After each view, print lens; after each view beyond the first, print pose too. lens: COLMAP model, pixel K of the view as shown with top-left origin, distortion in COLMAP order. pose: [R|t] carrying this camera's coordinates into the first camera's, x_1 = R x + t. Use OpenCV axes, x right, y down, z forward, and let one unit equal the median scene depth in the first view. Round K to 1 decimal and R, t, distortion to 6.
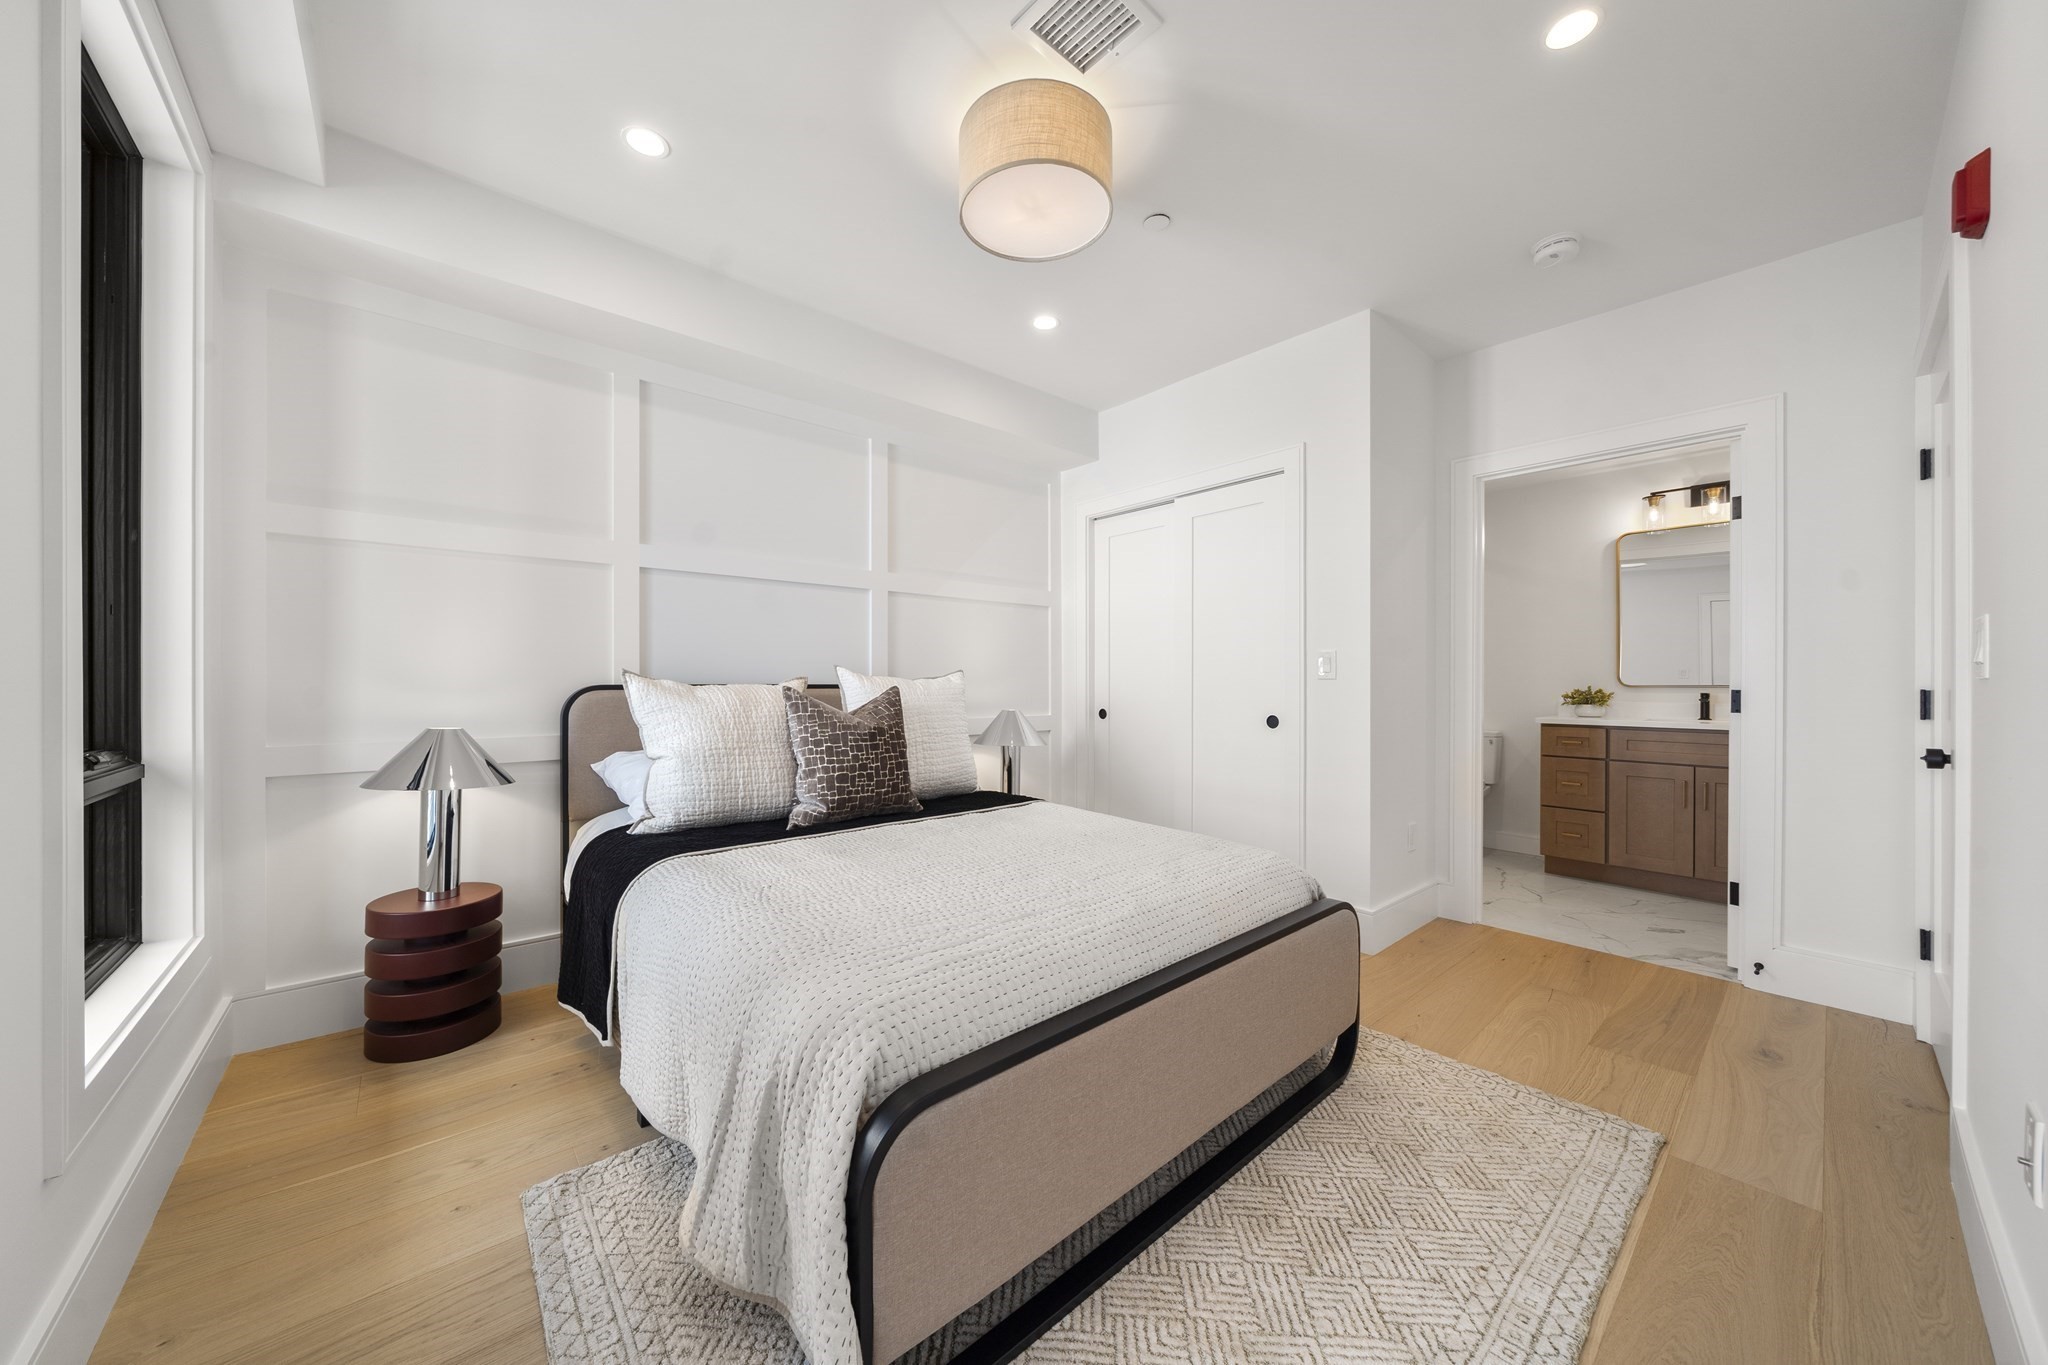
lens RADIAL K [[680.7, 0, 1025.8], [0, 680.7, 674.5], [0, 0, 1]] dist [-0.002148, 0.000115]
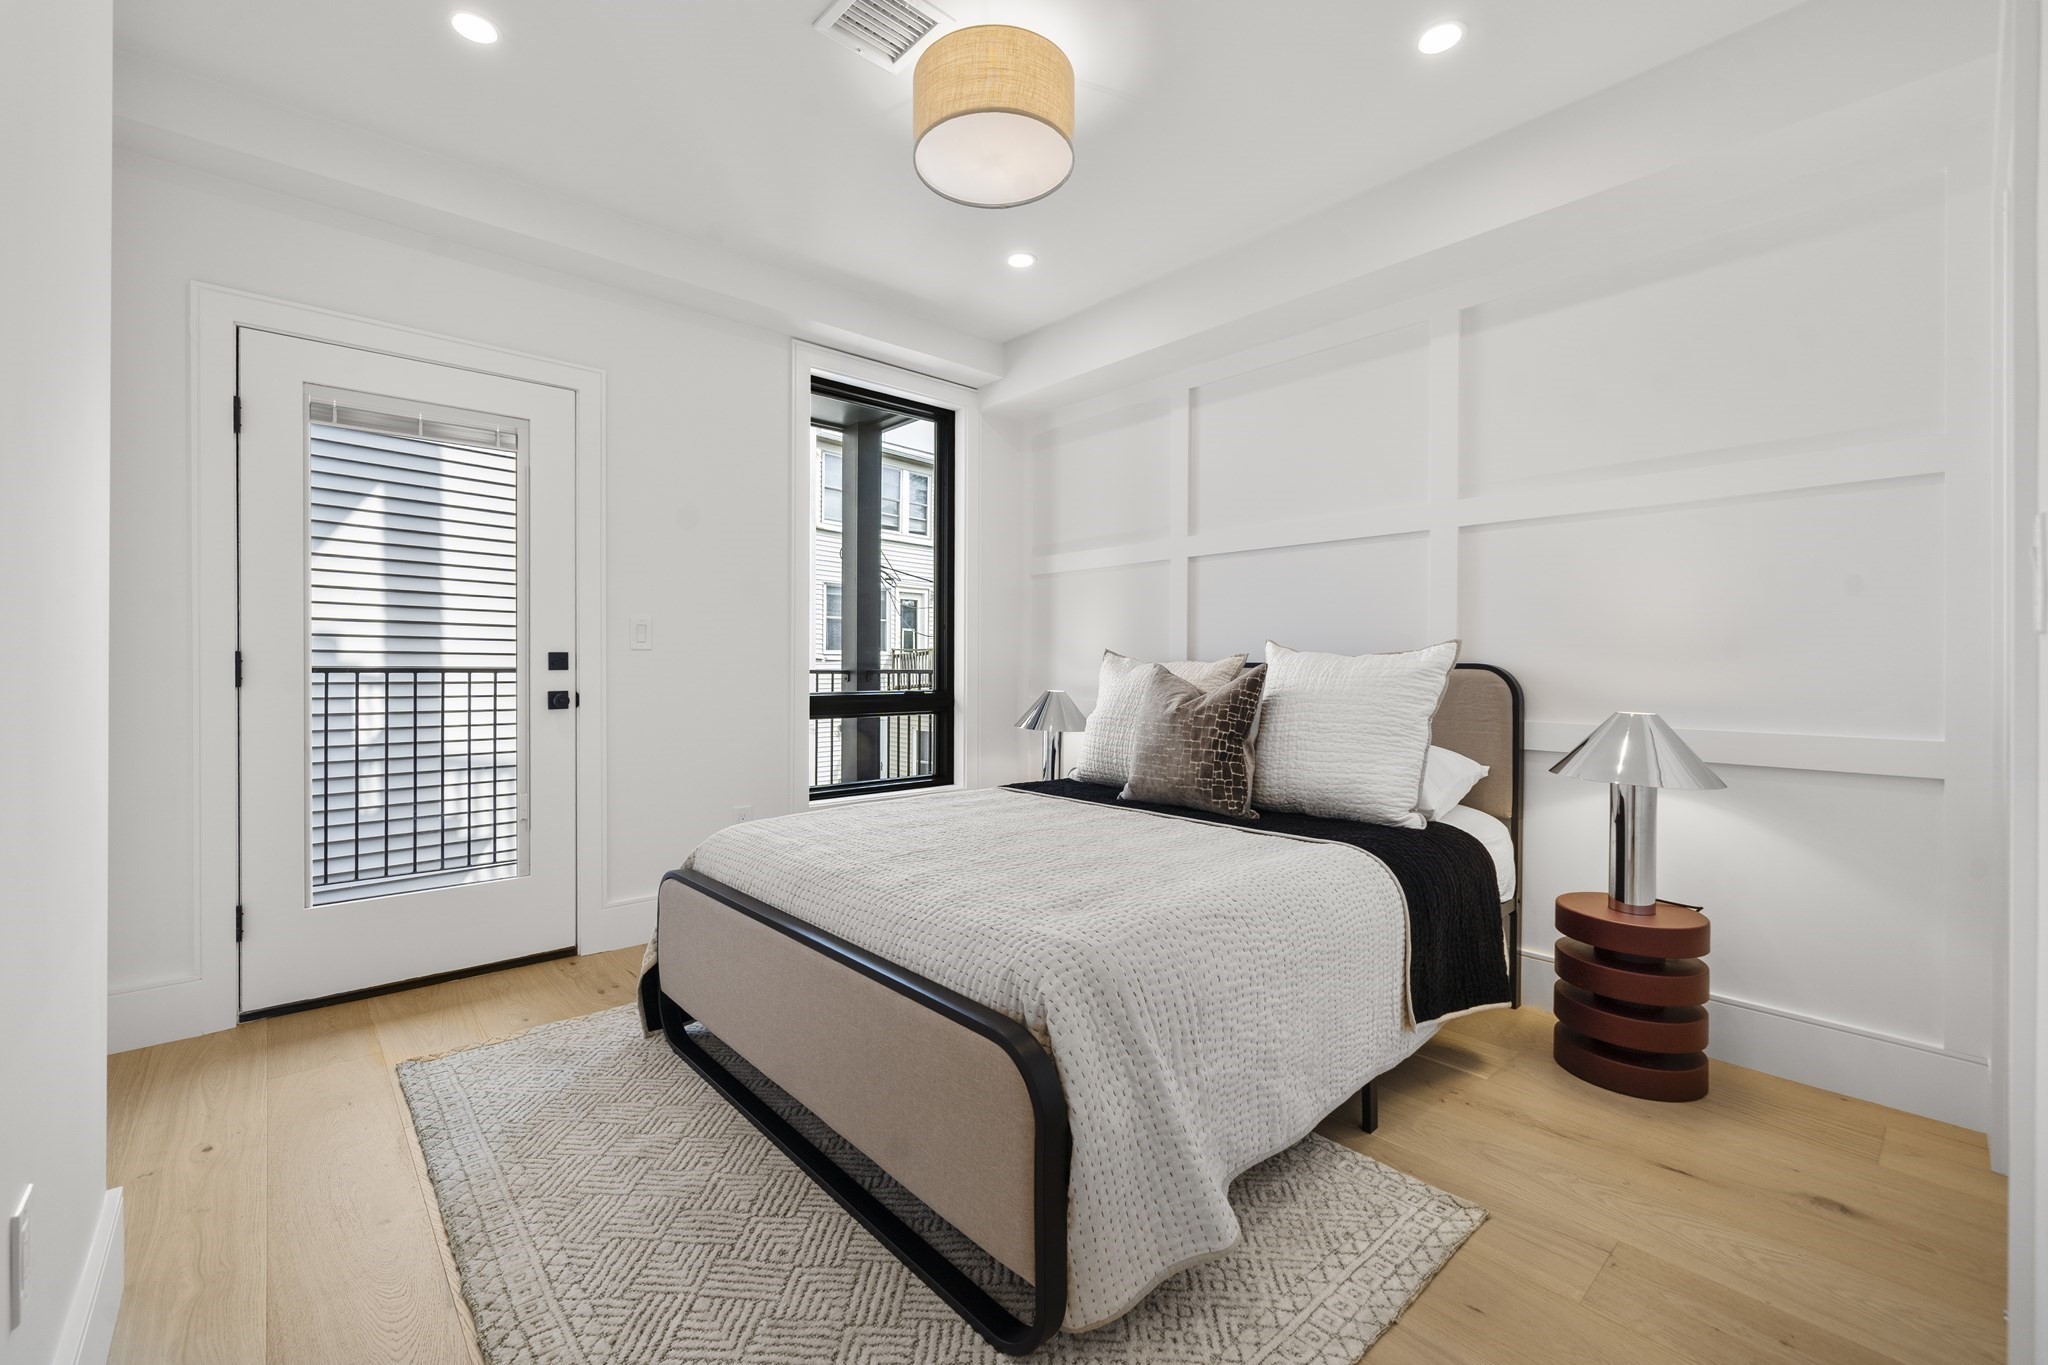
lens RADIAL K [[823.3, 0, 1017.2], [0, 823.3, 675.7], [0, 0, 1]] dist [-0.004971, 0.000123]
pose [[0.039568, 0.012761, -0.999135, 0.899721], [0.004581, 0.999906, 0.012952, 0.020198], [0.999206, -0.005090, 0.039506, 0.775965]]
